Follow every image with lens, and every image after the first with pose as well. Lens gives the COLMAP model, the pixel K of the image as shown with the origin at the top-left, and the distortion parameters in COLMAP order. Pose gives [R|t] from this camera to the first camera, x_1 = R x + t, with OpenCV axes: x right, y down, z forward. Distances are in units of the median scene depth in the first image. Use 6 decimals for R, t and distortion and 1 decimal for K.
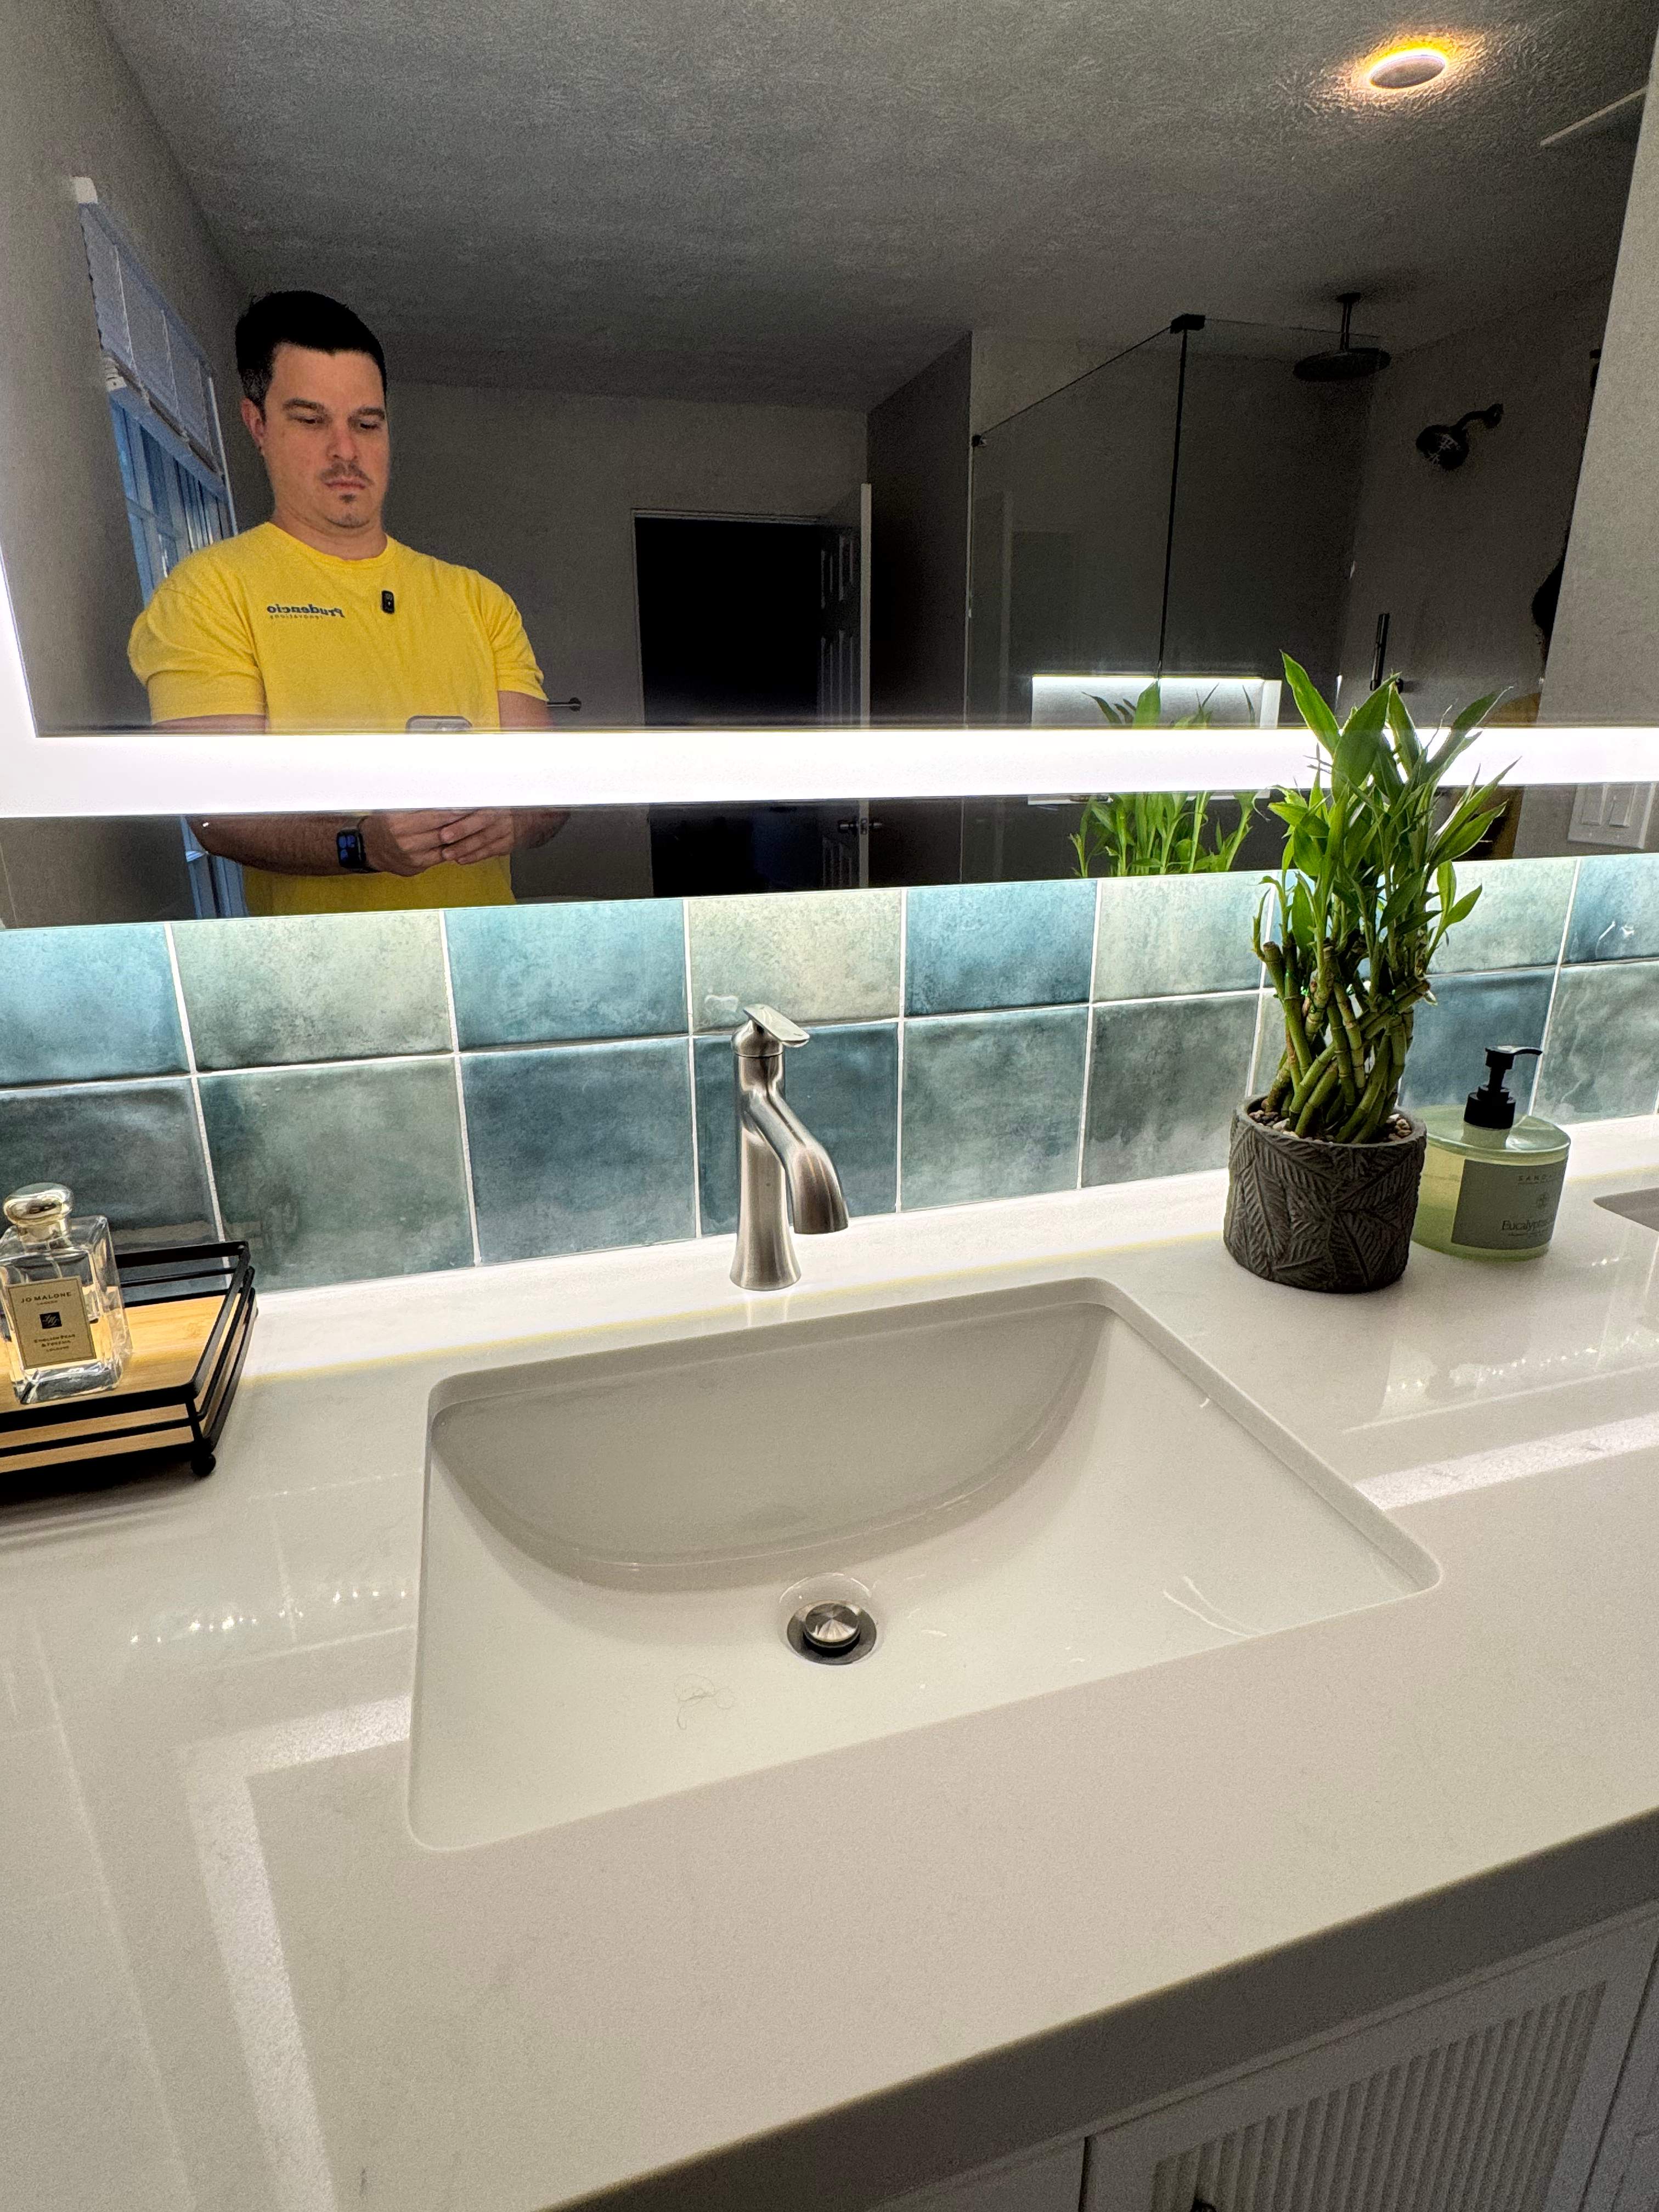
lens RADIAL K [[1147.6, 0, 832.5], [0, 1147.6, 1092.6], [0, 0, 1]] dist [-0.002822, 0.001332]
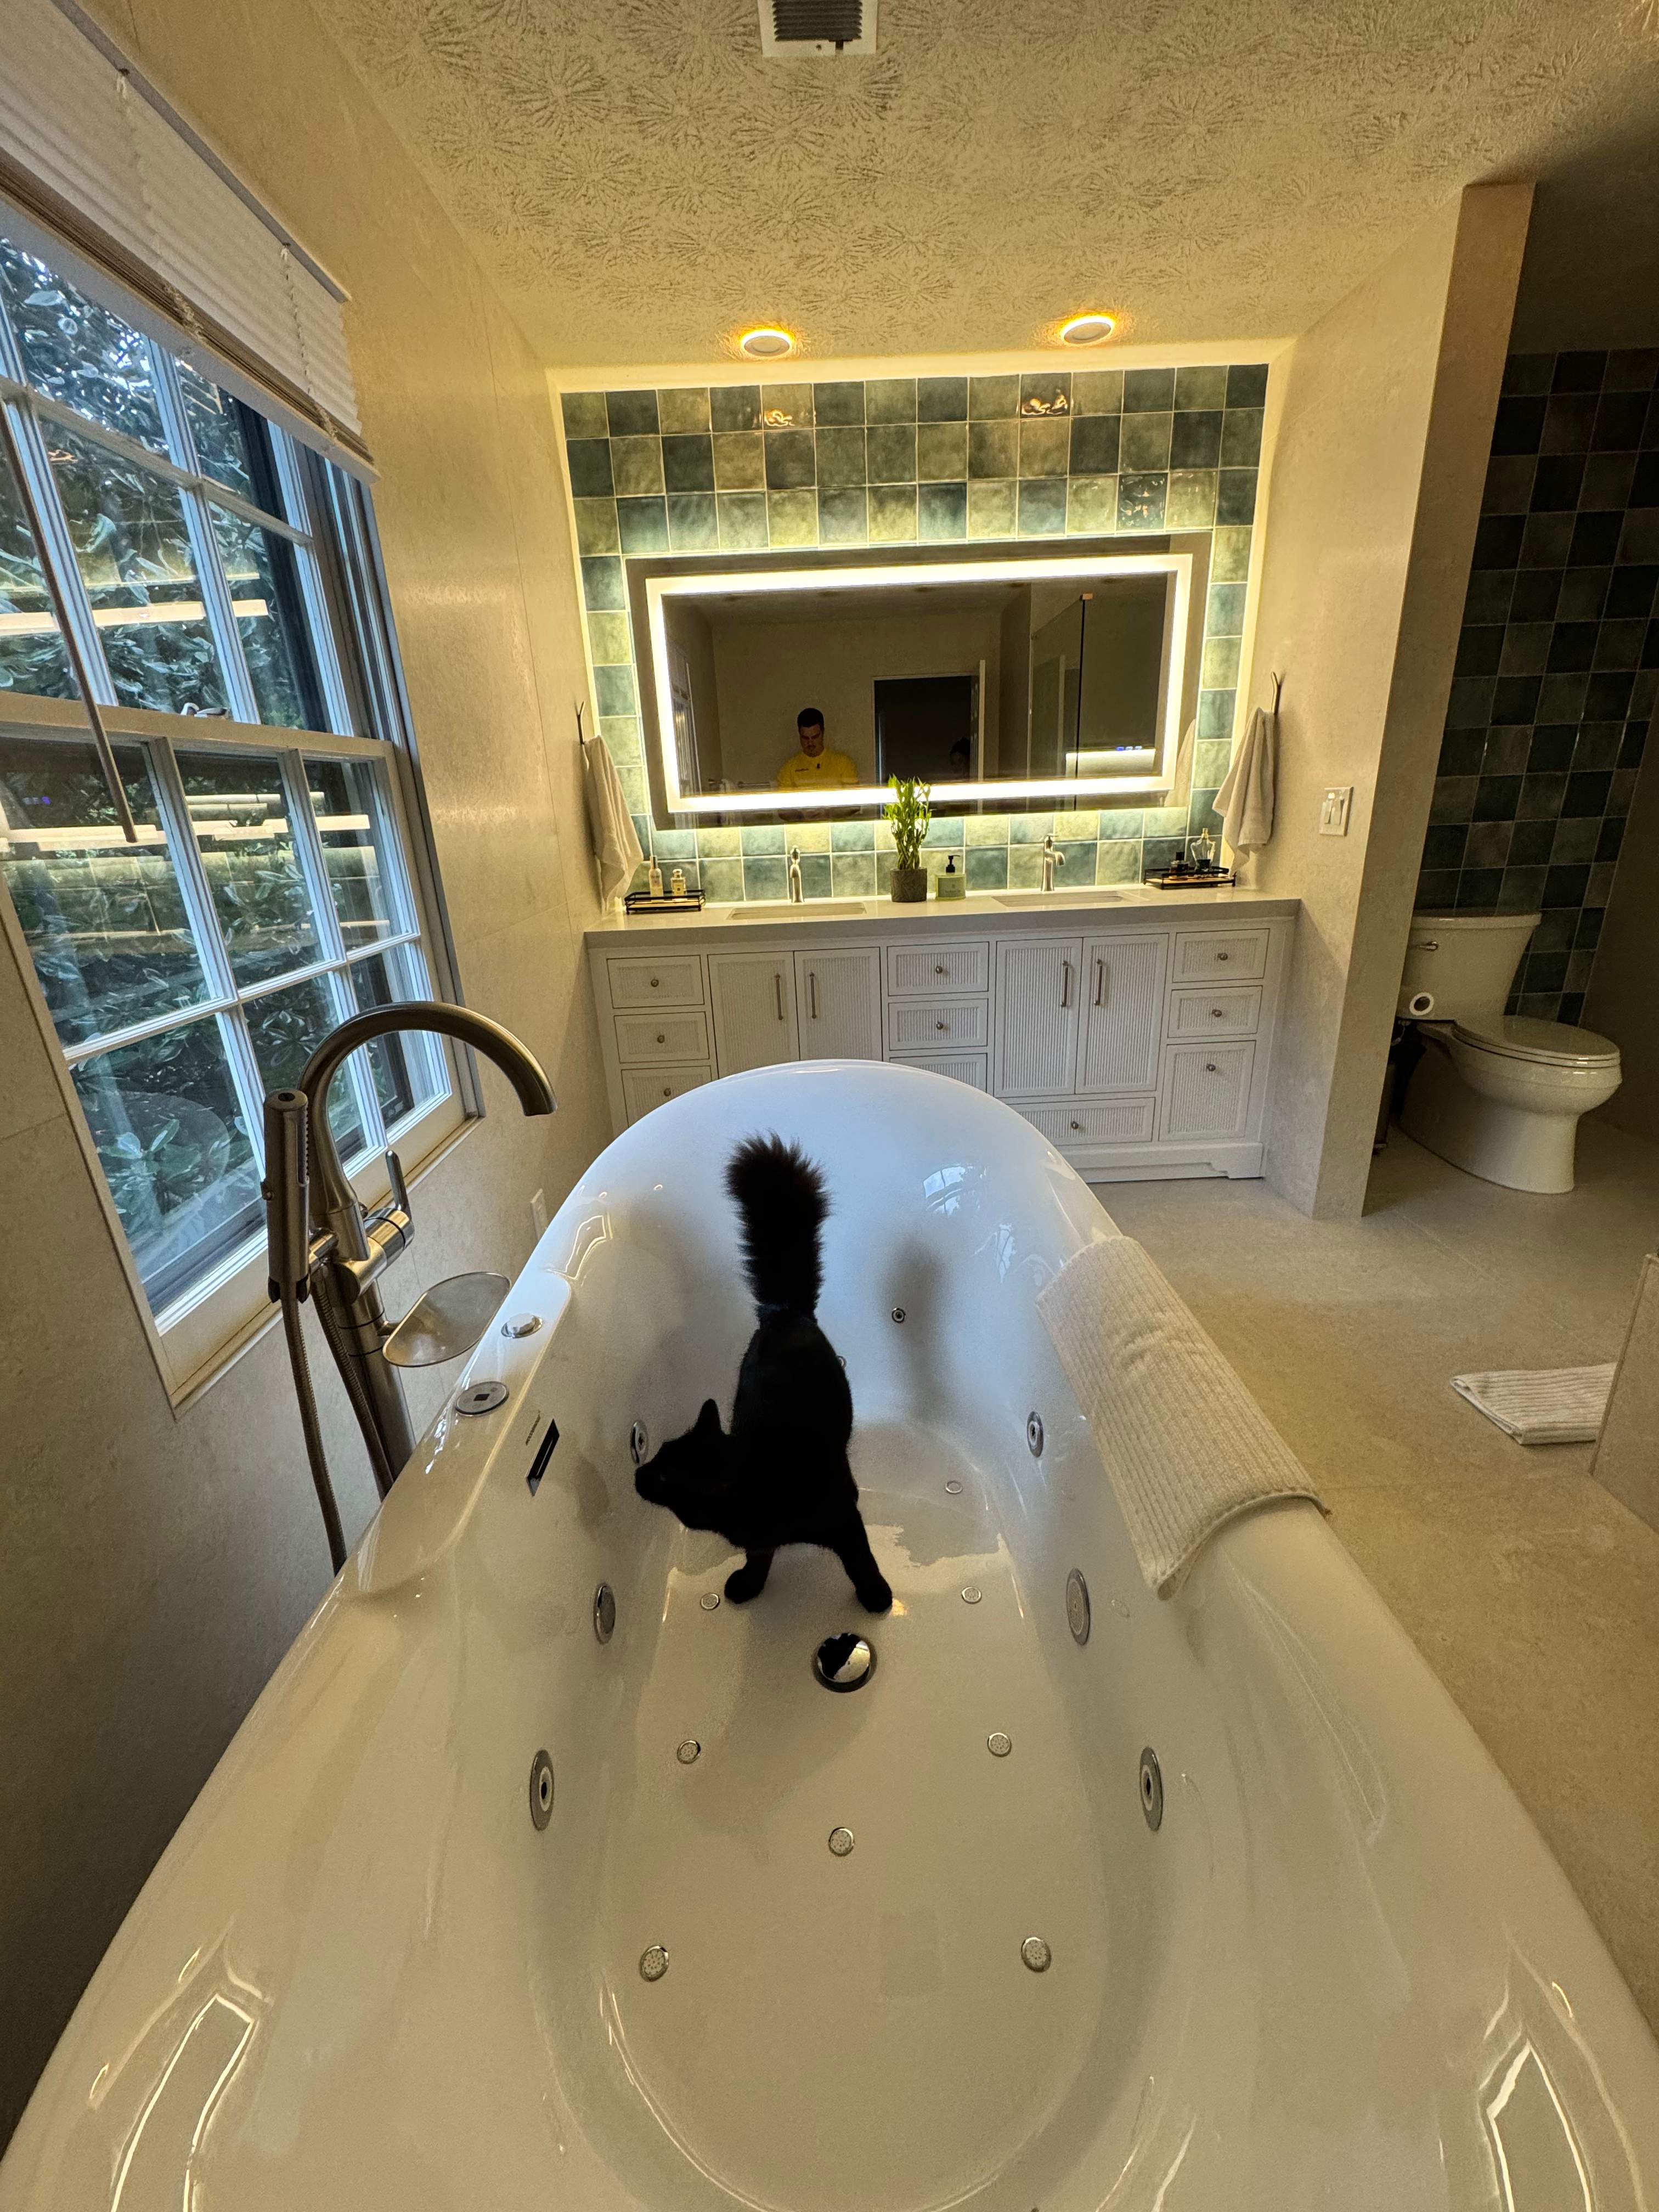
lens RADIAL K [[888.3, 0, 830.2], [0, 888.3, 1103.3], [0, 0, 1]] dist [-0.003537, 0.000315]
pose [[0.959574, 0.058468, -0.275318, 1.216907], [-0.047870, 0.997837, 0.045062, 0.865807], [0.277357, -0.030061, 0.960296, -2.764499]]
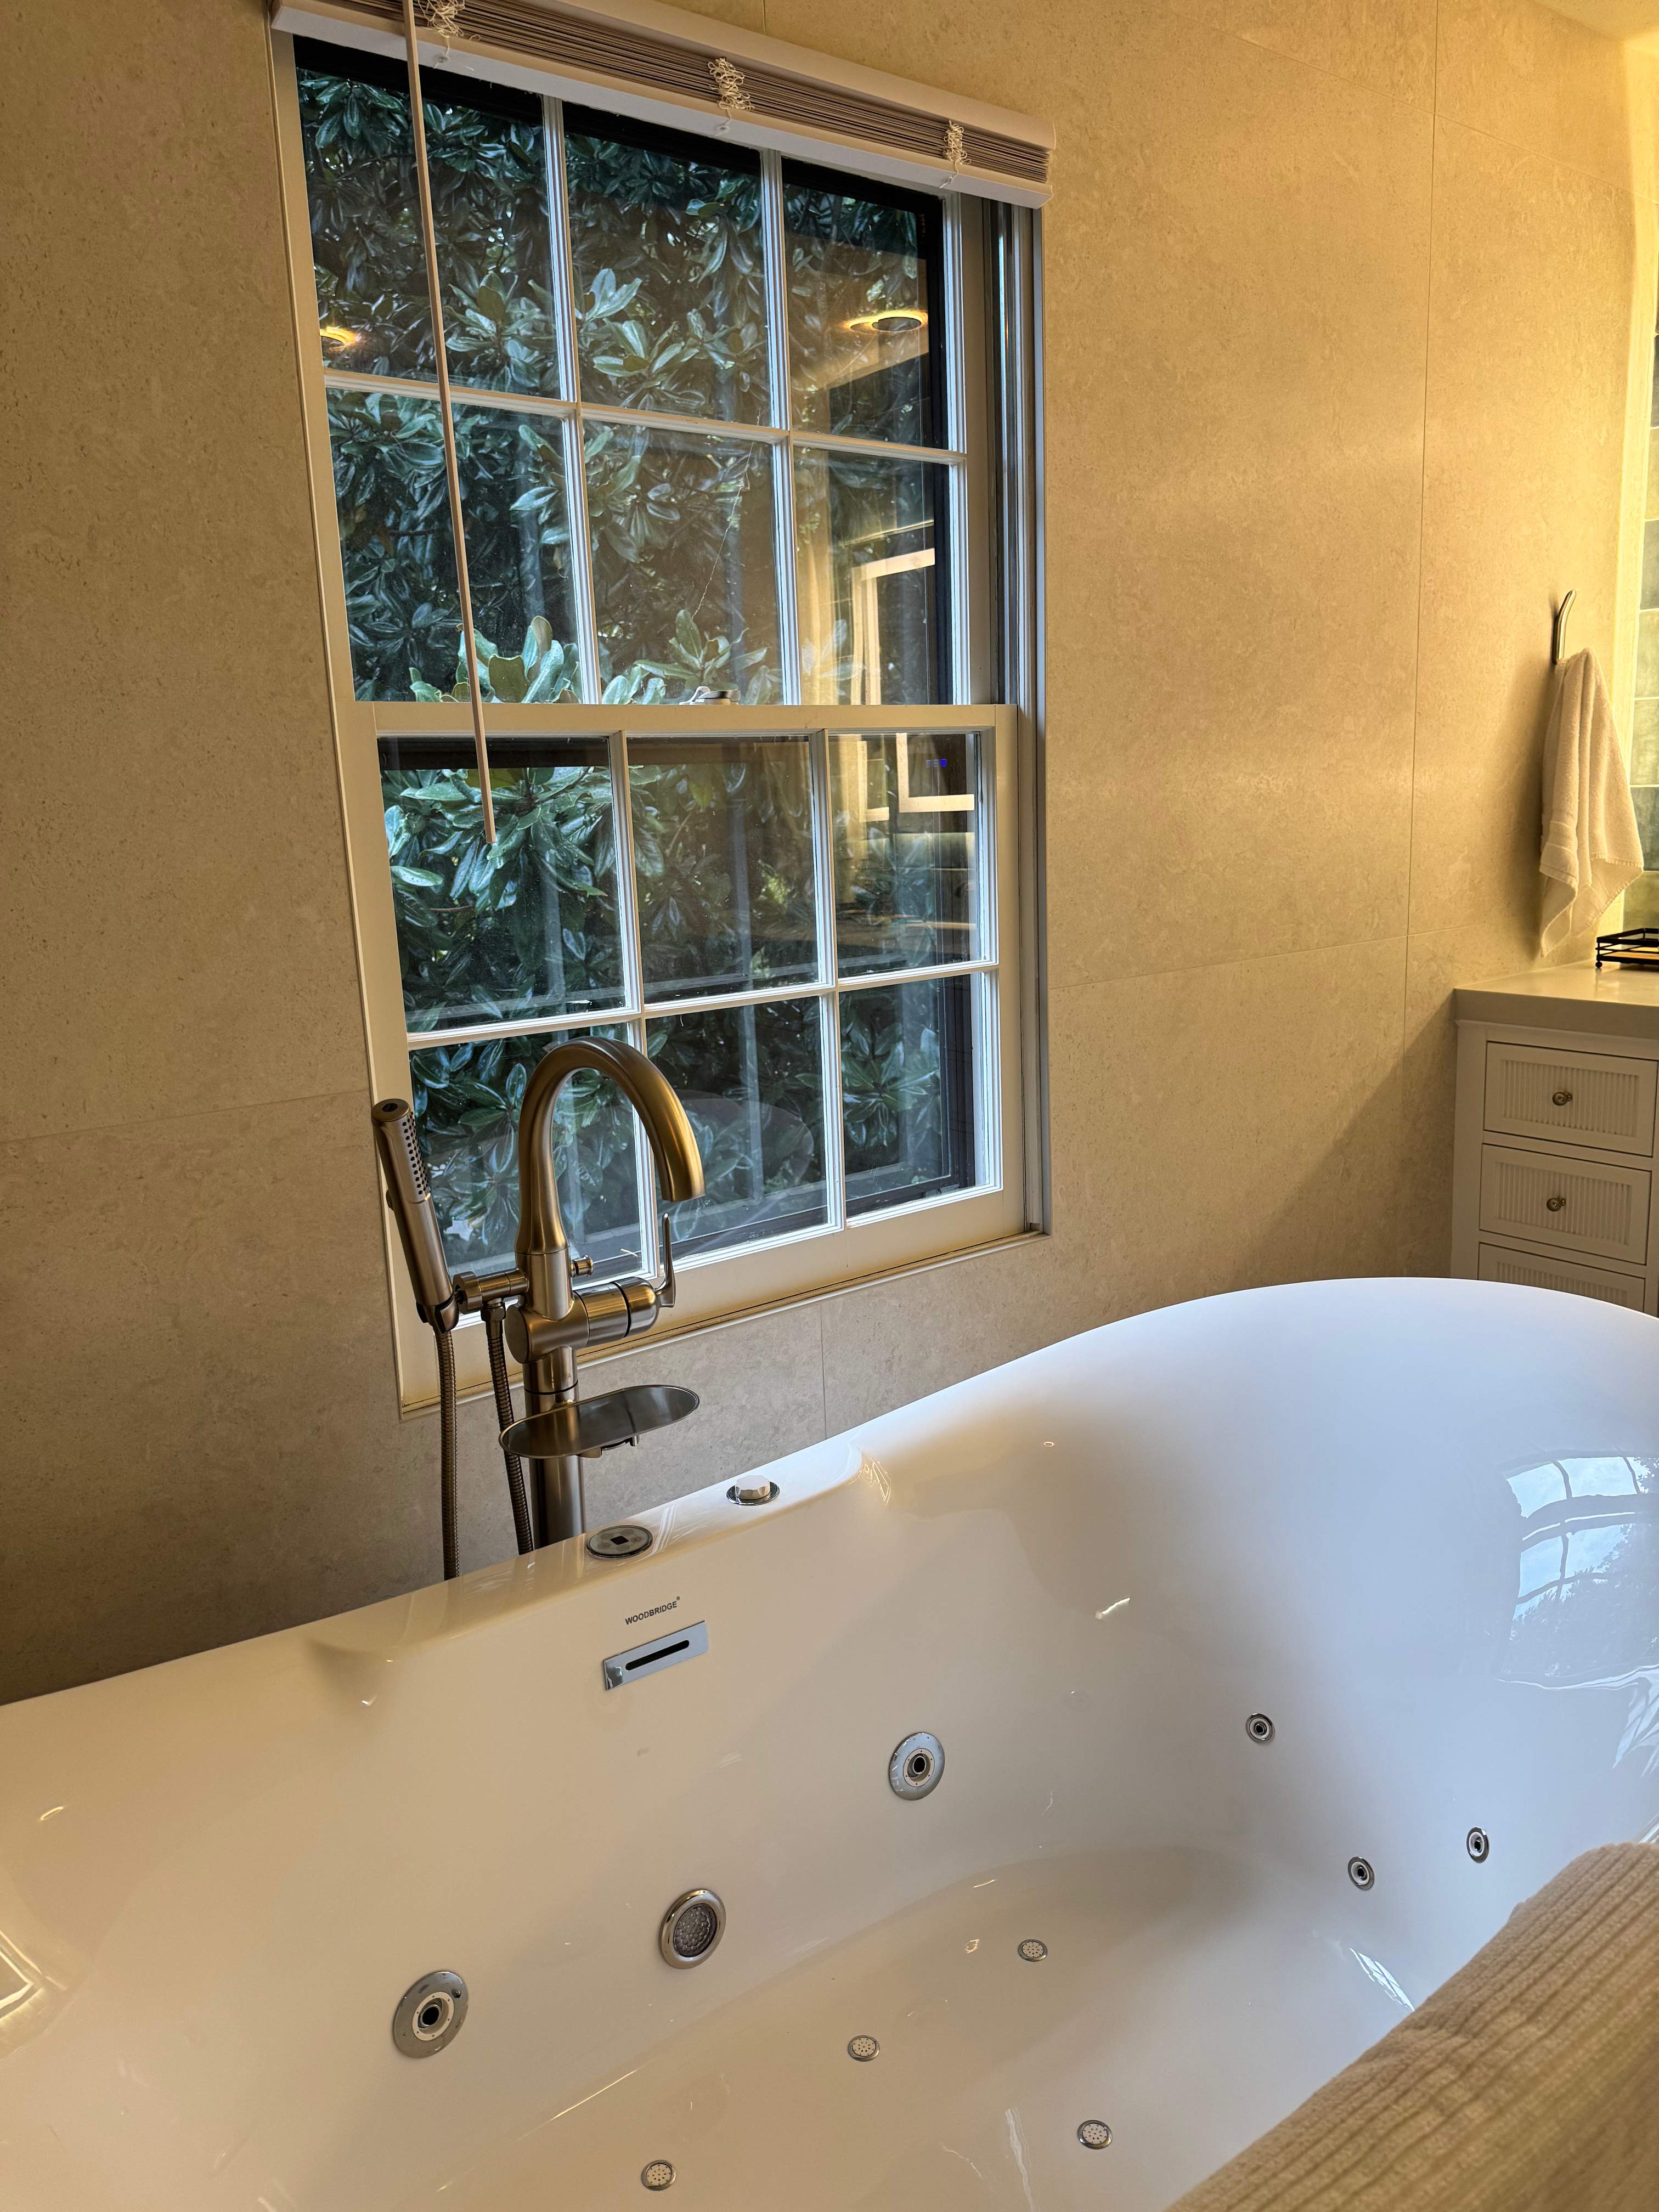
lens RADIAL K [[1547.9, 0, 819.6], [0, 1547.9, 1102.0], [0, 0, 1]] dist [0.055534, -0.076684]
pose [[0.331011, 0.176747, -0.926926, 2.063921], [-0.243034, 0.965131, 0.097243, 0.655627], [0.911793, 0.193086, 0.362424, -2.197301]]
